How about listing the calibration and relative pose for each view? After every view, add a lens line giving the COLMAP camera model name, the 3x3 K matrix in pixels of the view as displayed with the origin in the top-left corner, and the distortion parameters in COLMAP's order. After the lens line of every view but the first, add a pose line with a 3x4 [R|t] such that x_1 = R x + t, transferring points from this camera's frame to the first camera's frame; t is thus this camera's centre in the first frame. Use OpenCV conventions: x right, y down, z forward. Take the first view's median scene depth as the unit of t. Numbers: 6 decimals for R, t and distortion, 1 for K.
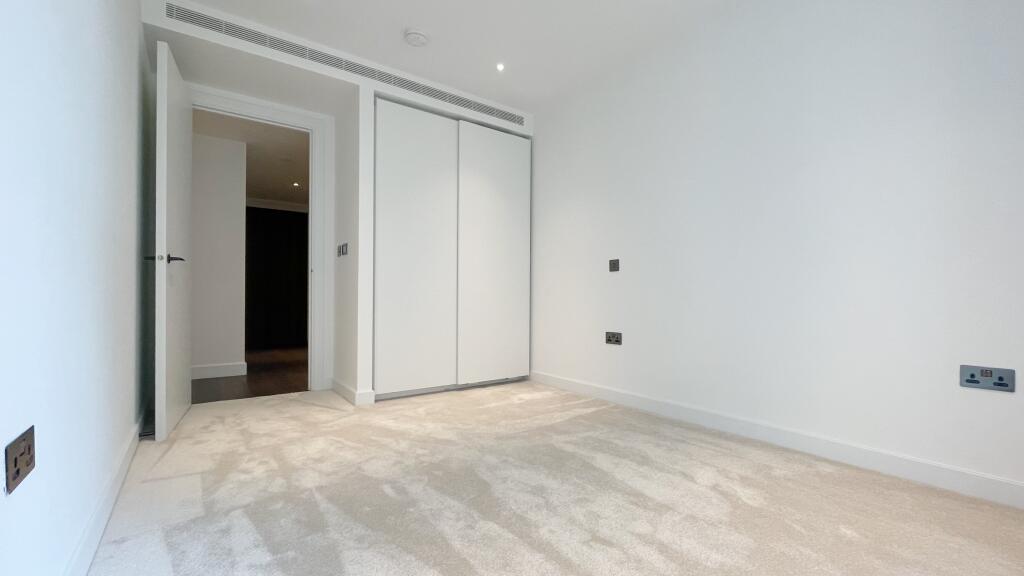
lens RADIAL K [[415.4, 0, 512.0], [0, 415.4, 288.0], [0, 0, 1]] dist [0.000811, 0.000048]
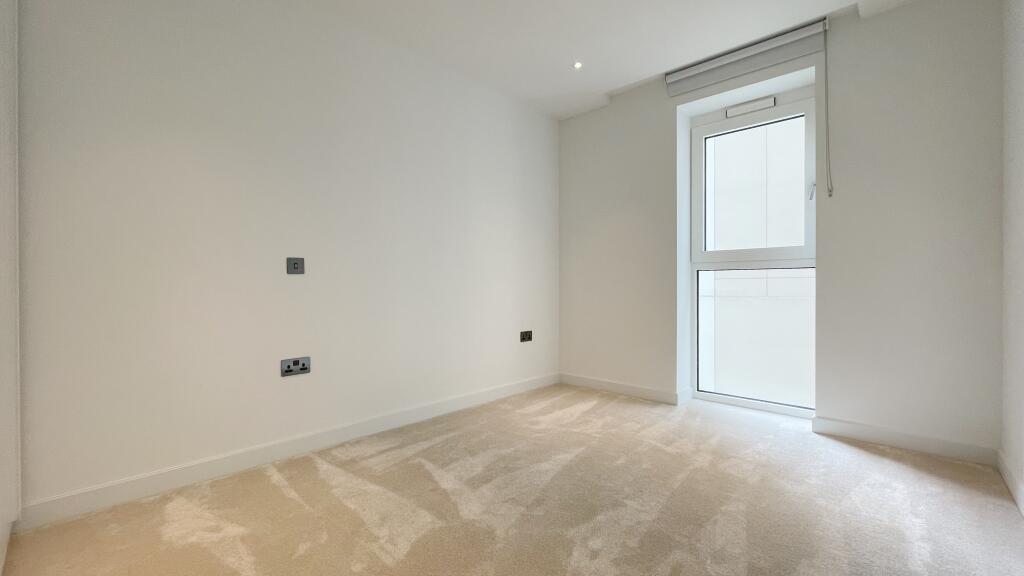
lens RADIAL K [[415.4, 0, 512.0], [0, 415.4, 288.0], [0, 0, 1]] dist [0.000811, 0.000048]
pose [[-0.182203, 0.033602, 0.982687, -0.529978], [0.020215, 0.999333, -0.030424, 0.013711], [-0.983053, 0.014321, -0.182760, 0.756740]]
